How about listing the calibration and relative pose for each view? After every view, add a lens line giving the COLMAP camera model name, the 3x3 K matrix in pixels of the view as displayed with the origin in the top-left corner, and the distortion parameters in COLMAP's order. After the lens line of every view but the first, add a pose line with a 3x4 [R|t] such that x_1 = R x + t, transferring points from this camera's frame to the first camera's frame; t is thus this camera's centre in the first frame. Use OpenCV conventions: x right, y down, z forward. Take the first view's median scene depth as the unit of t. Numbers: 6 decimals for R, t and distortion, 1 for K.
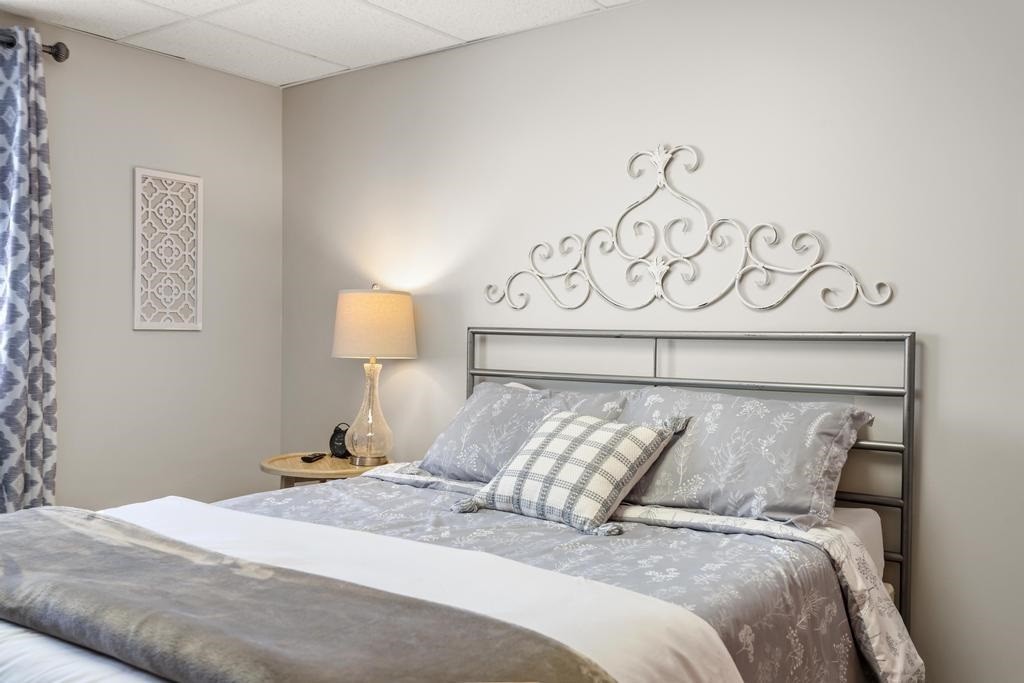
lens RADIAL K [[926.4, 0, 510.7], [0, 926.4, 342.5], [0, 0, 1]] dist [0.009701, -0.007204]
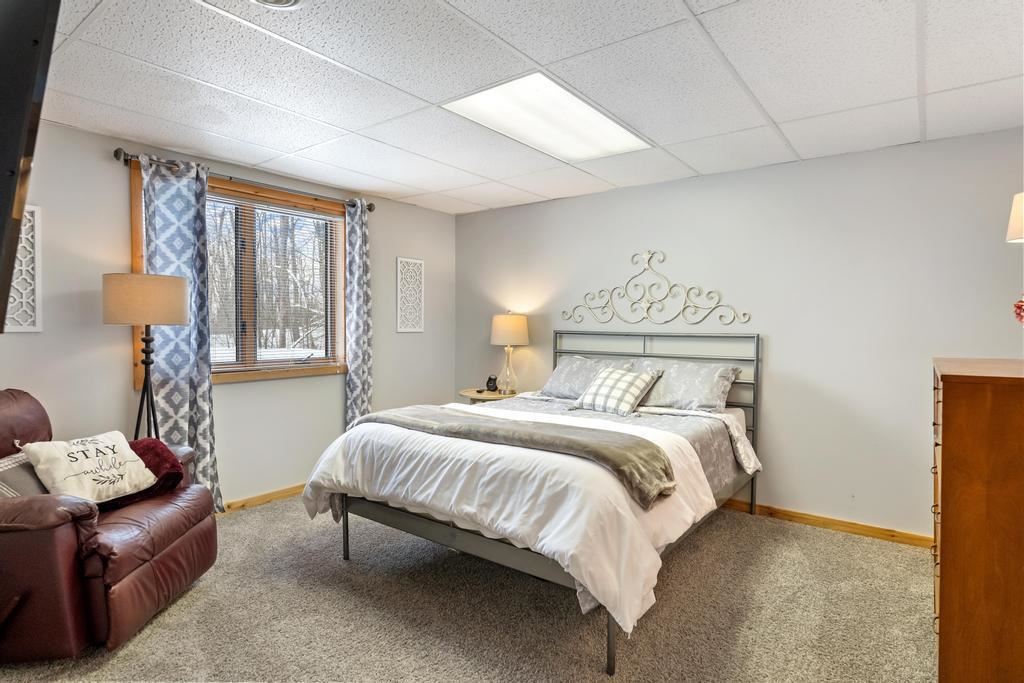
lens RADIAL K [[549.3, 0, 514.3], [0, 549.3, 339.5], [0, 0, 1]] dist [-0.002272, -0.000099]
pose [[0.999905, -0.004714, -0.012984, -0.136796], [0.004893, 0.999892, 0.013845, -0.015609], [0.012917, -0.013907, 0.999820, -0.327728]]
